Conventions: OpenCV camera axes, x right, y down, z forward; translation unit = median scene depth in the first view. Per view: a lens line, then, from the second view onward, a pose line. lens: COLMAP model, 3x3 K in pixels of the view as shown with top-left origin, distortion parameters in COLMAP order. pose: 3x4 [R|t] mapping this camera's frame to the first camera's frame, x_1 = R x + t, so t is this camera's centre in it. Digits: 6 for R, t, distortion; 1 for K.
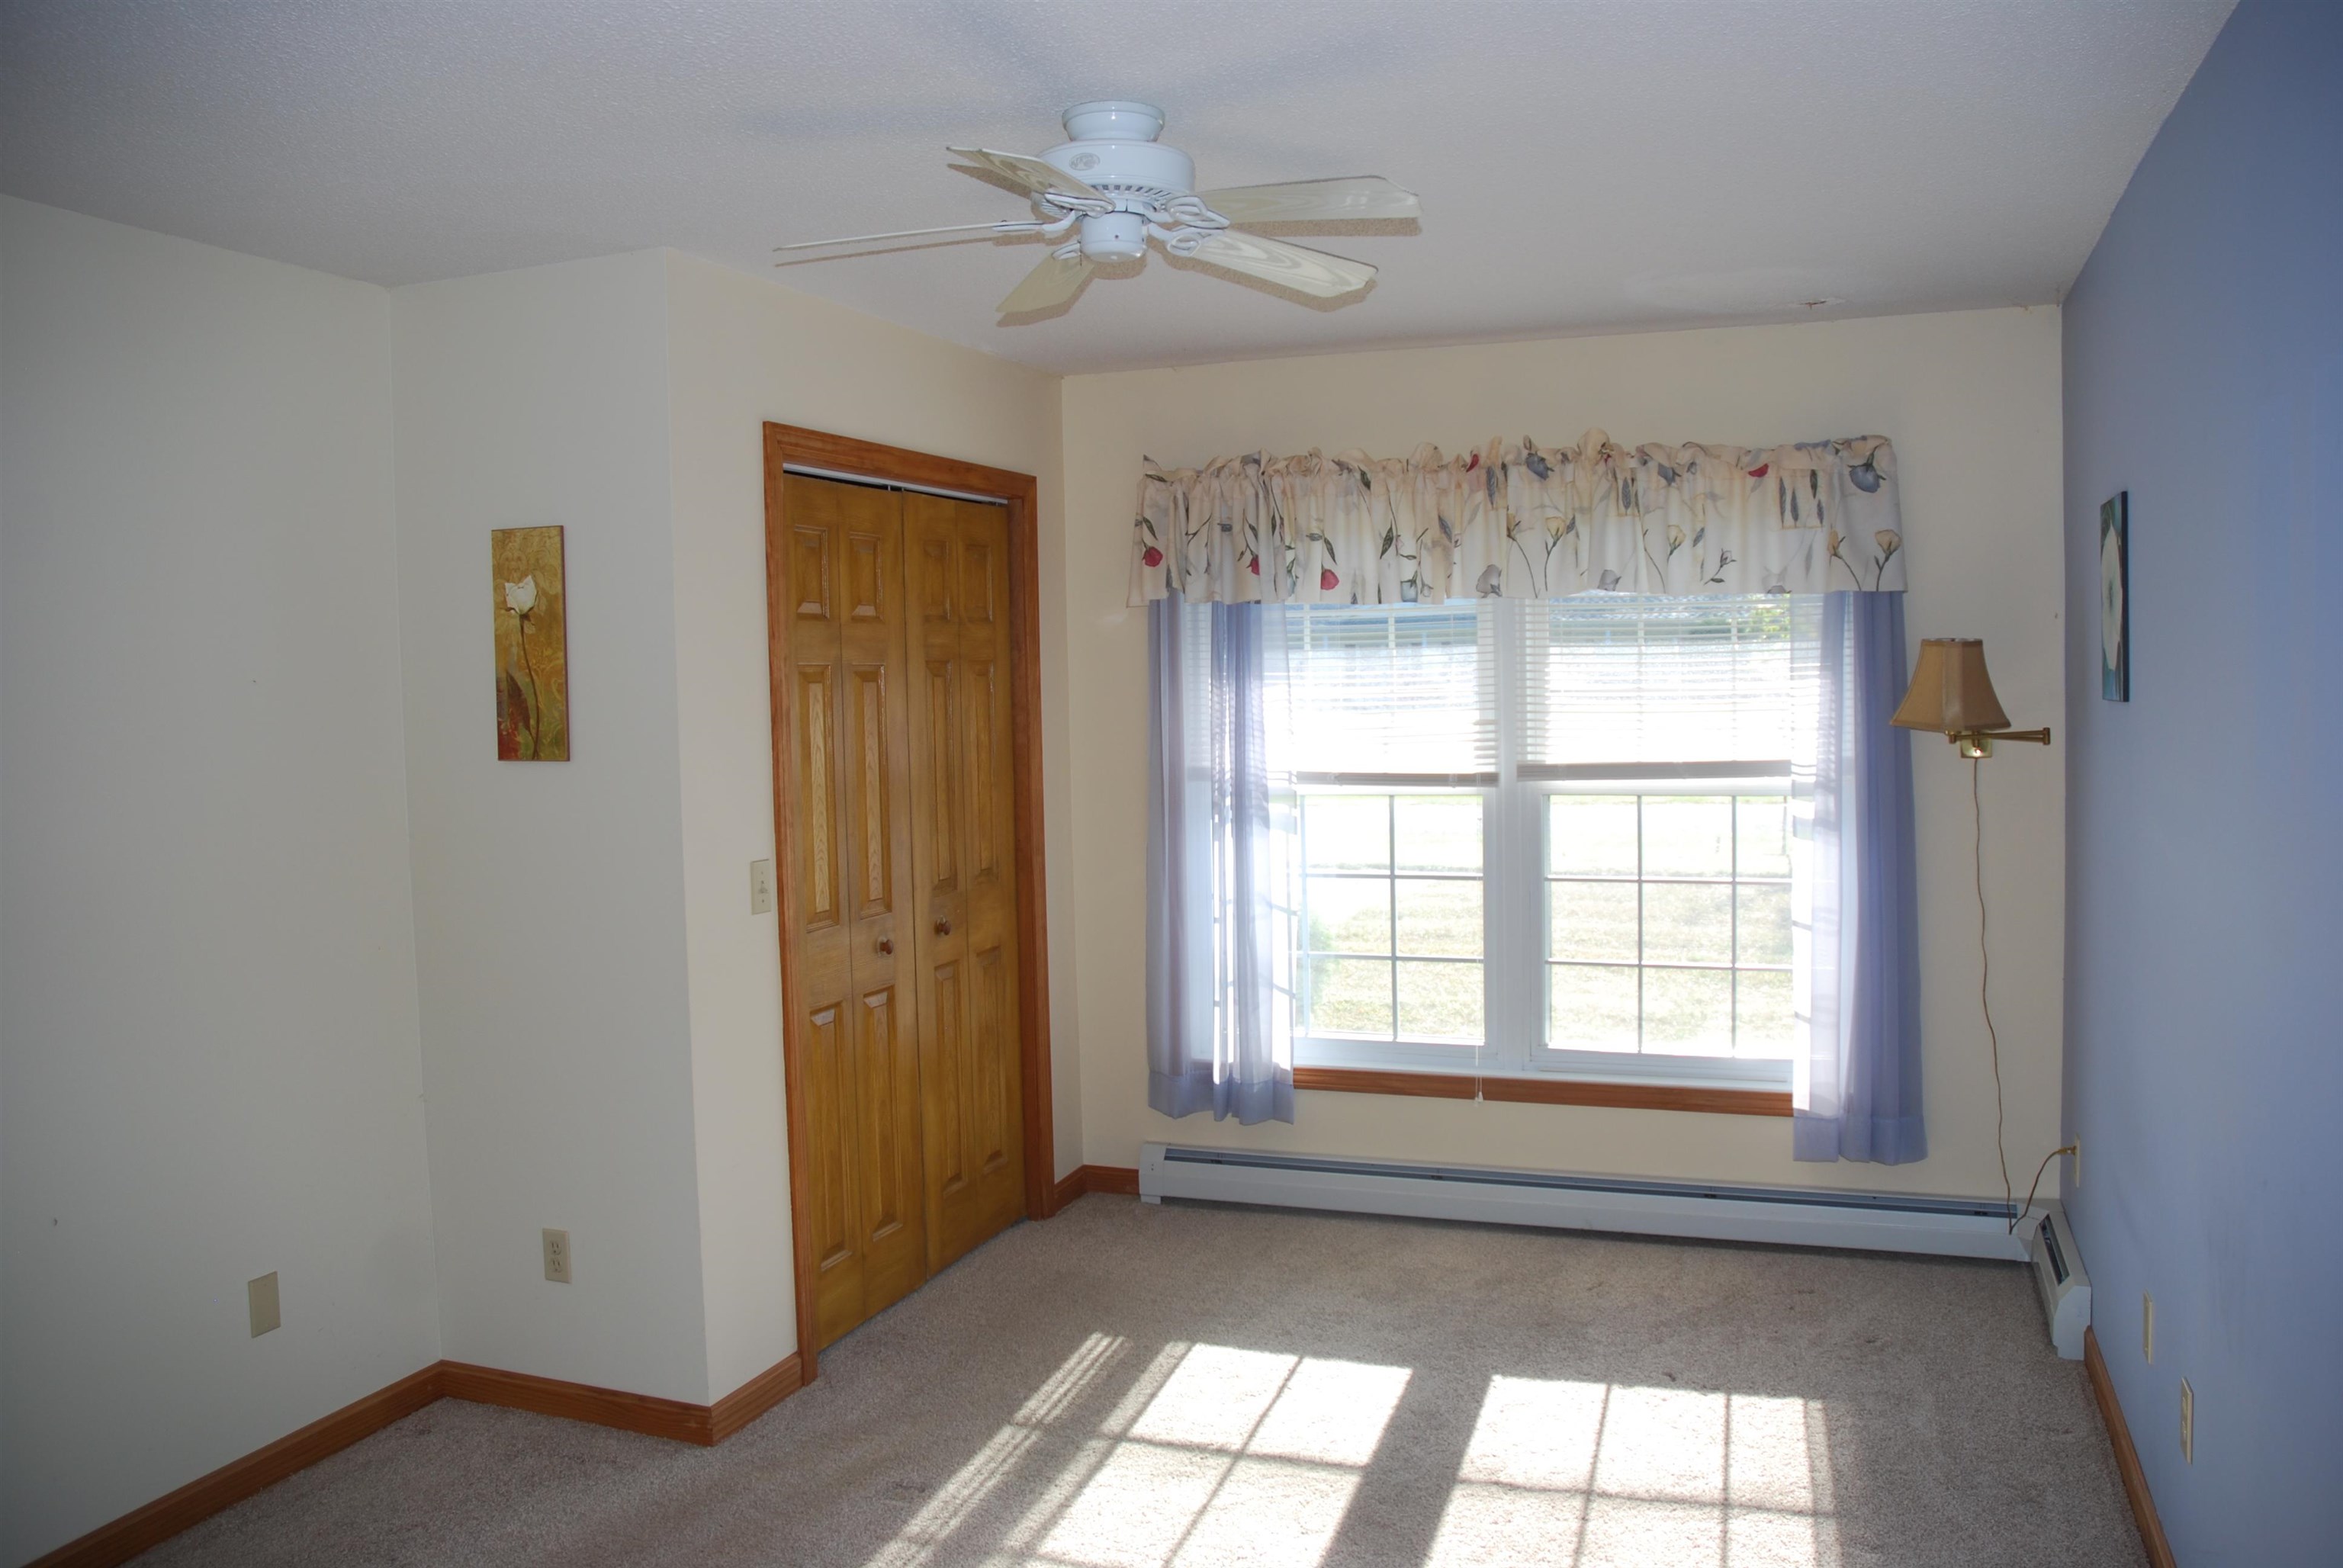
lens RADIAL K [[1825.2, 0, 1160.5], [0, 1825.2, 776.9], [0, 0, 1]] dist [-0.161377, 0.152659]
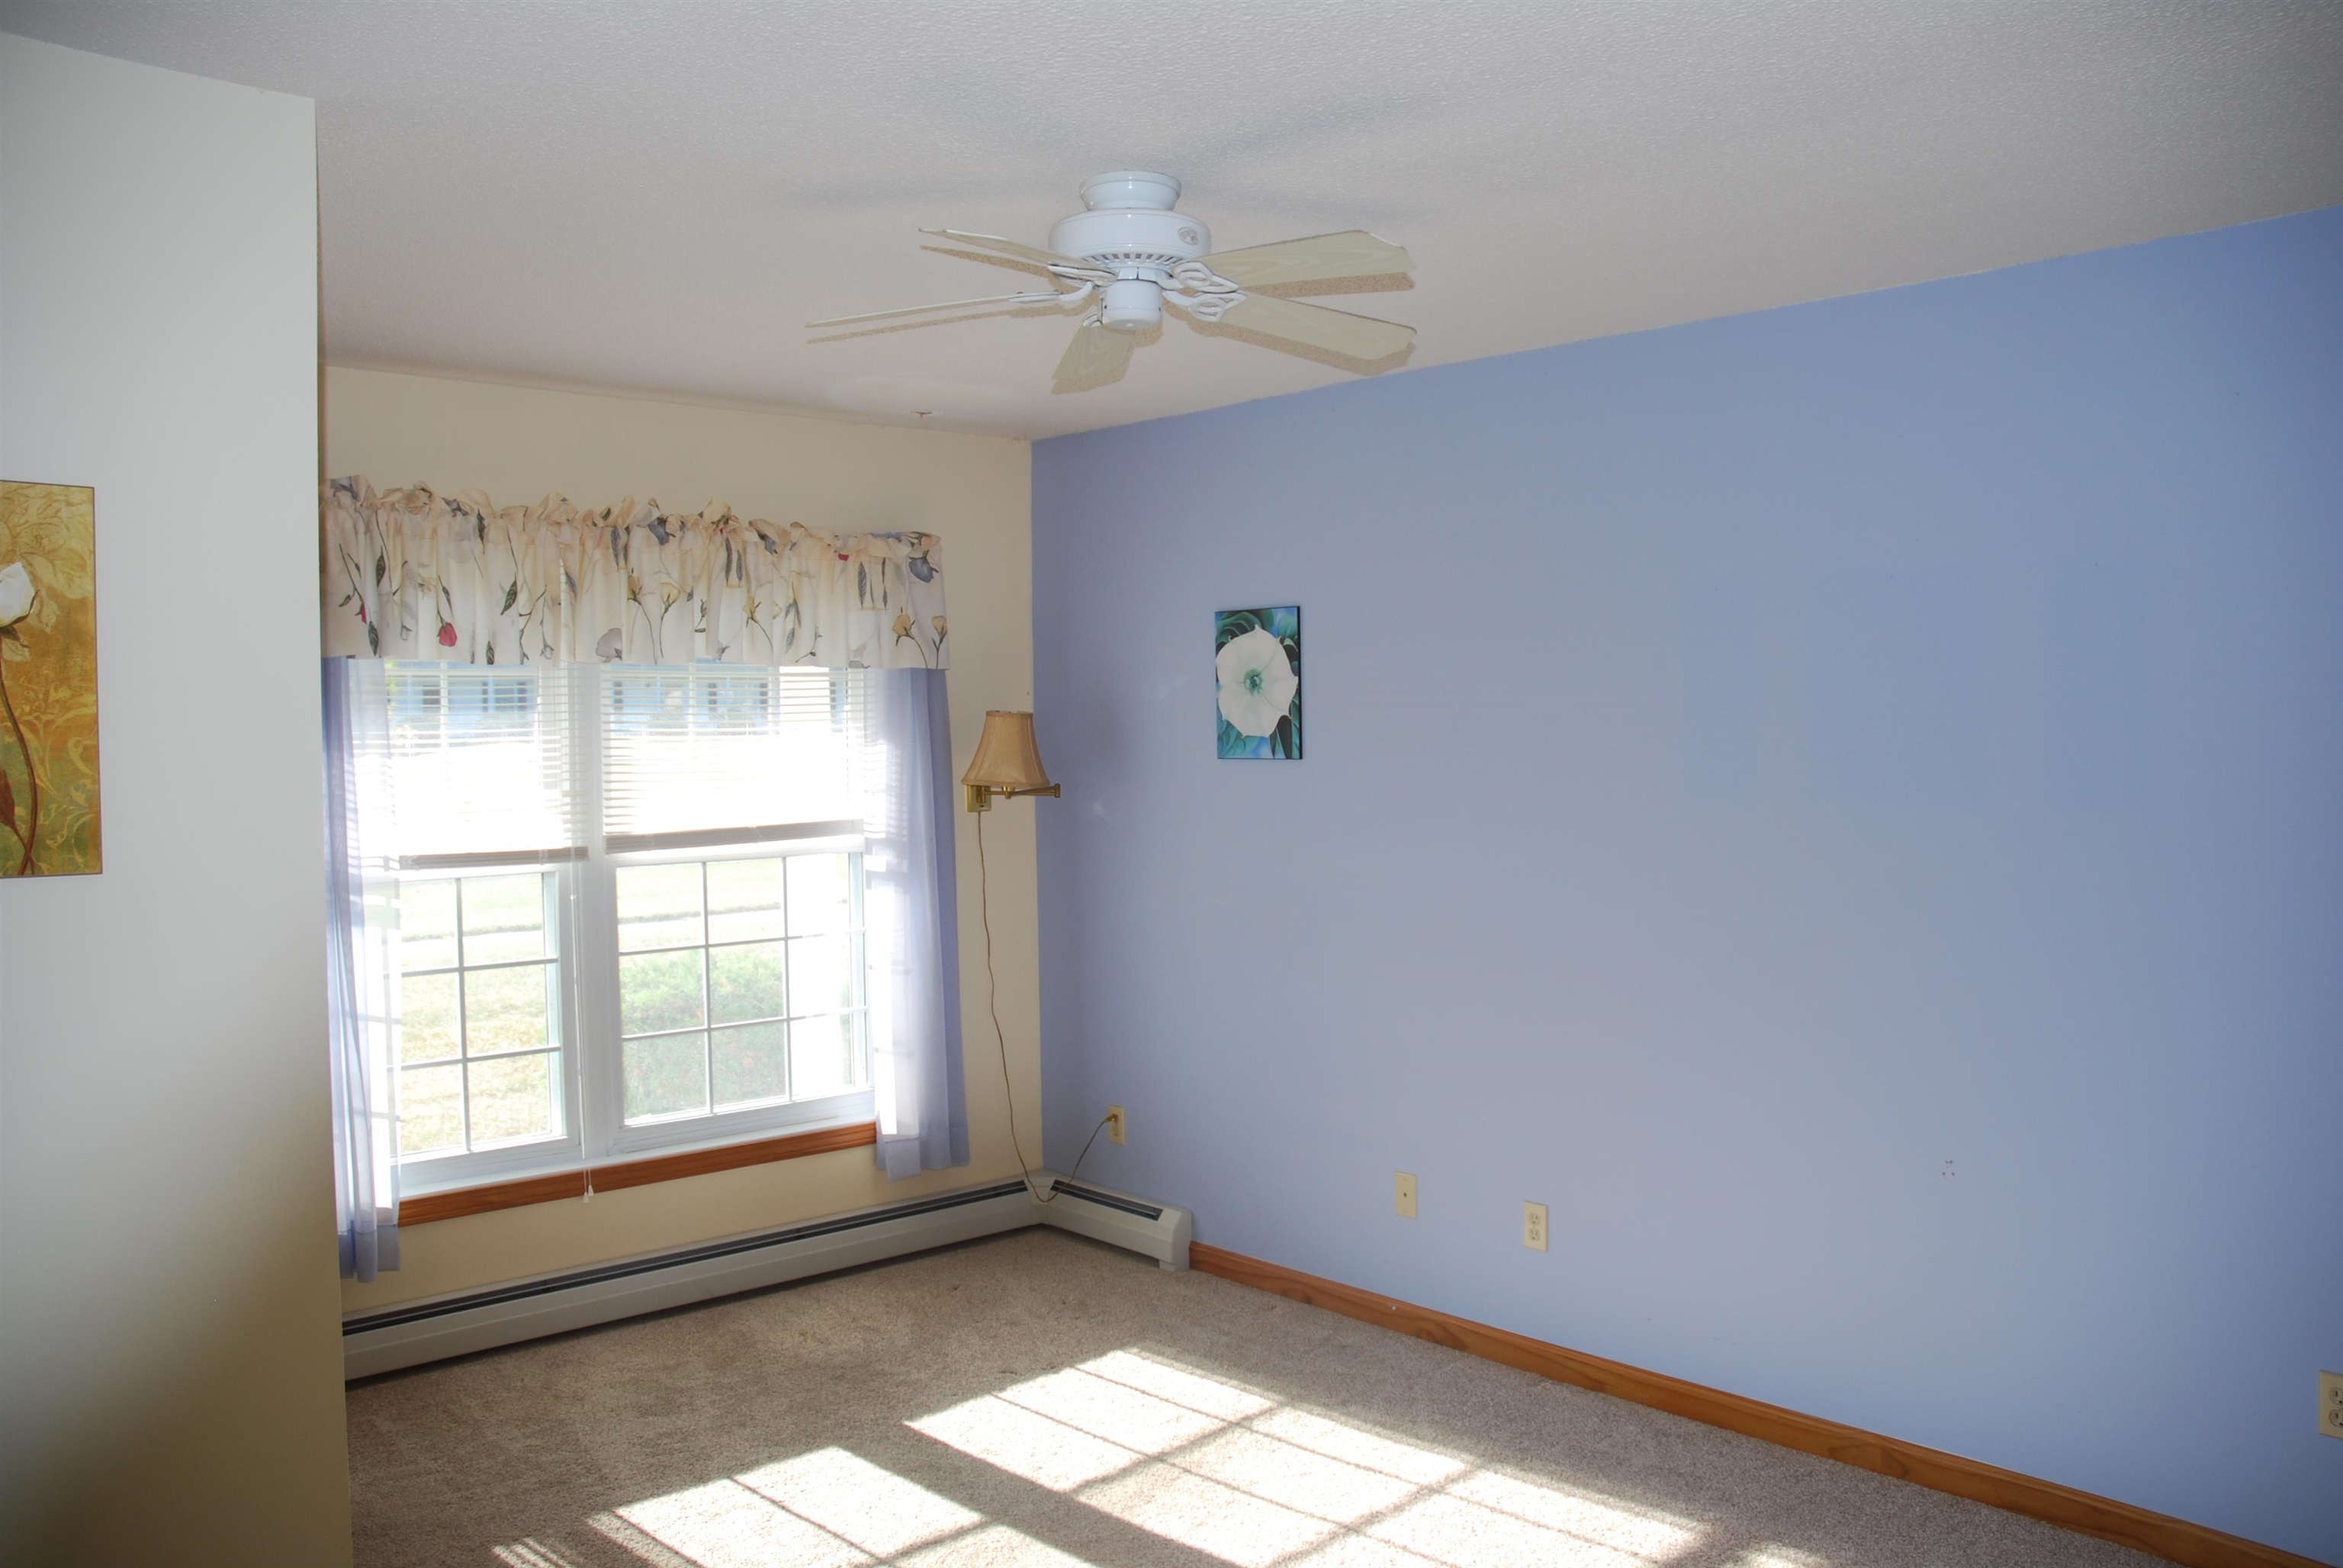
lens RADIAL K [[1825.2, 0, 1162.0], [0, 1825.2, 786.9], [0, 0, 1]] dist [-0.161377, 0.152659]
pose [[0.459572, -0.017941, 0.887959, -0.547612], [0.051655, 0.998643, -0.006557, -0.012336], [-0.886637, 0.048881, 0.459875, 0.321016]]
